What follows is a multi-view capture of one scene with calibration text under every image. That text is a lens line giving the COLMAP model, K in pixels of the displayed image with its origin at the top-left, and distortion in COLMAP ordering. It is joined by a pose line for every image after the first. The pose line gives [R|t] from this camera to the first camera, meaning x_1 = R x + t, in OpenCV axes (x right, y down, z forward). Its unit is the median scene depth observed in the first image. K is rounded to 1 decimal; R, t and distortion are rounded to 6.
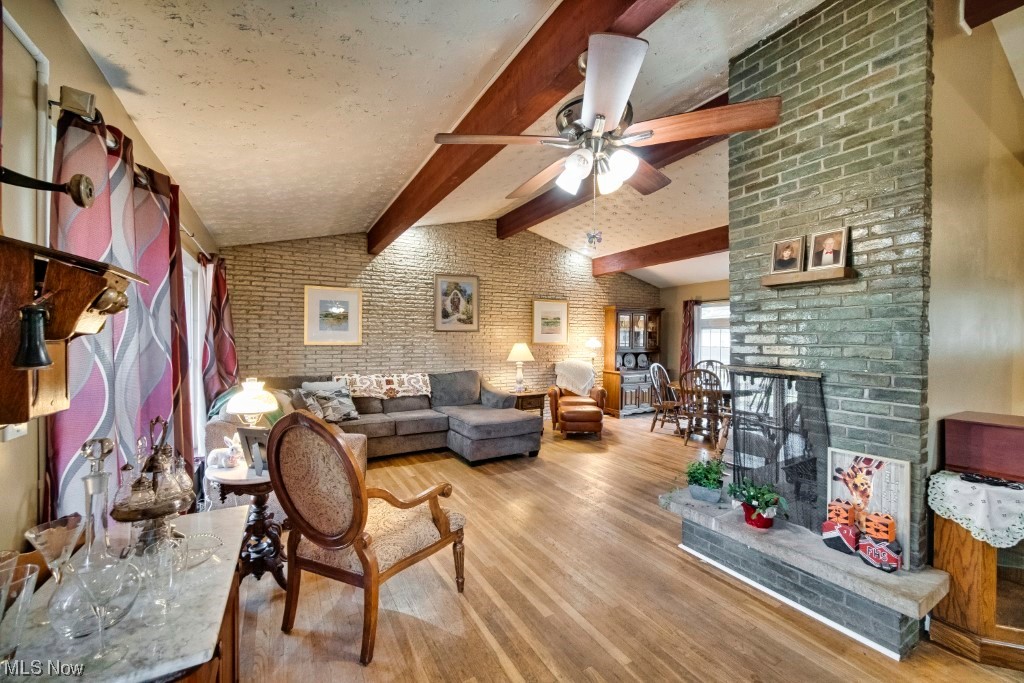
lens RADIAL K [[405.9, 0, 509.6], [0, 405.9, 339.4], [0, 0, 1]] dist [-0.003674, 0.000418]
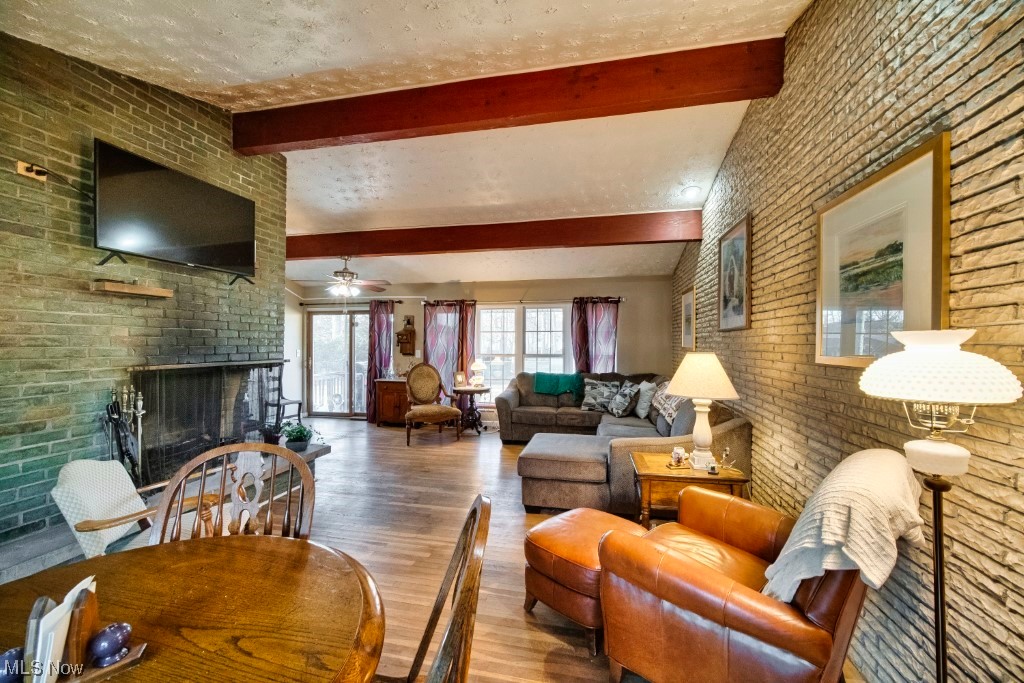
lens RADIAL K [[405.9, 0, 509.4], [0, 405.9, 339.4], [0, 0, 1]] dist [-0.003674, 0.000418]
pose [[-0.670204, -0.011048, -0.742095, 0.568534], [-0.005447, 0.999935, -0.009966, -0.000050], [0.742157, -0.002637, -0.670221, 1.355163]]
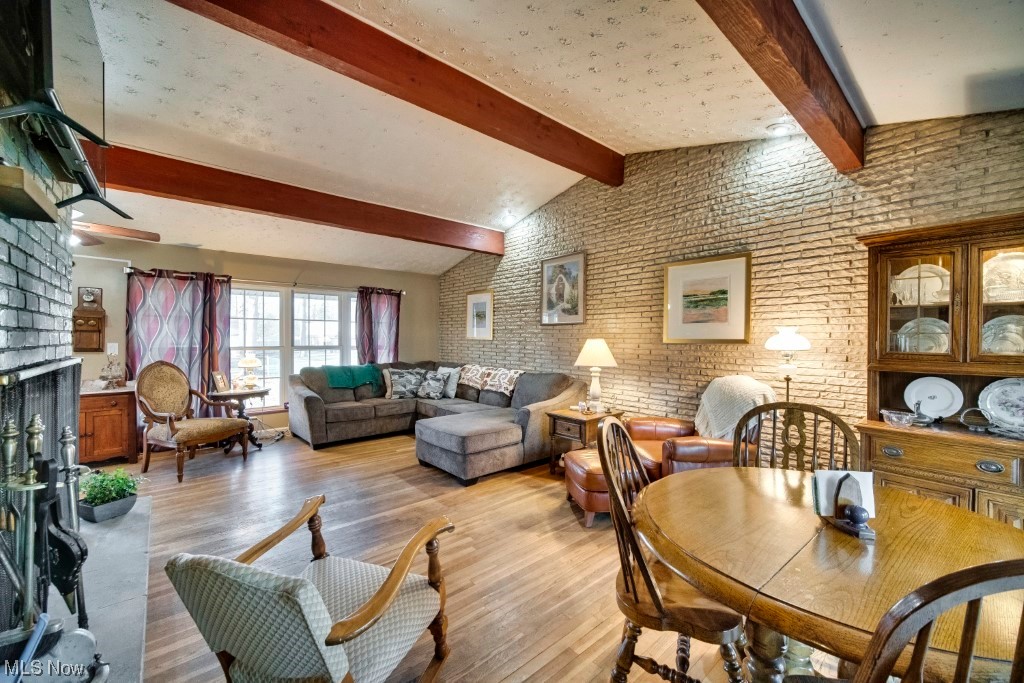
lens RADIAL K [[405.9, 0, 512.3], [0, 405.9, 340.3], [0, 0, 1]] dist [-0.003674, 0.000418]
pose [[0.190840, 0.003719, -0.981614, 0.776186], [-0.004419, 0.999986, 0.002930, 0.011727], [0.981611, 0.003779, 0.190853, 0.885341]]
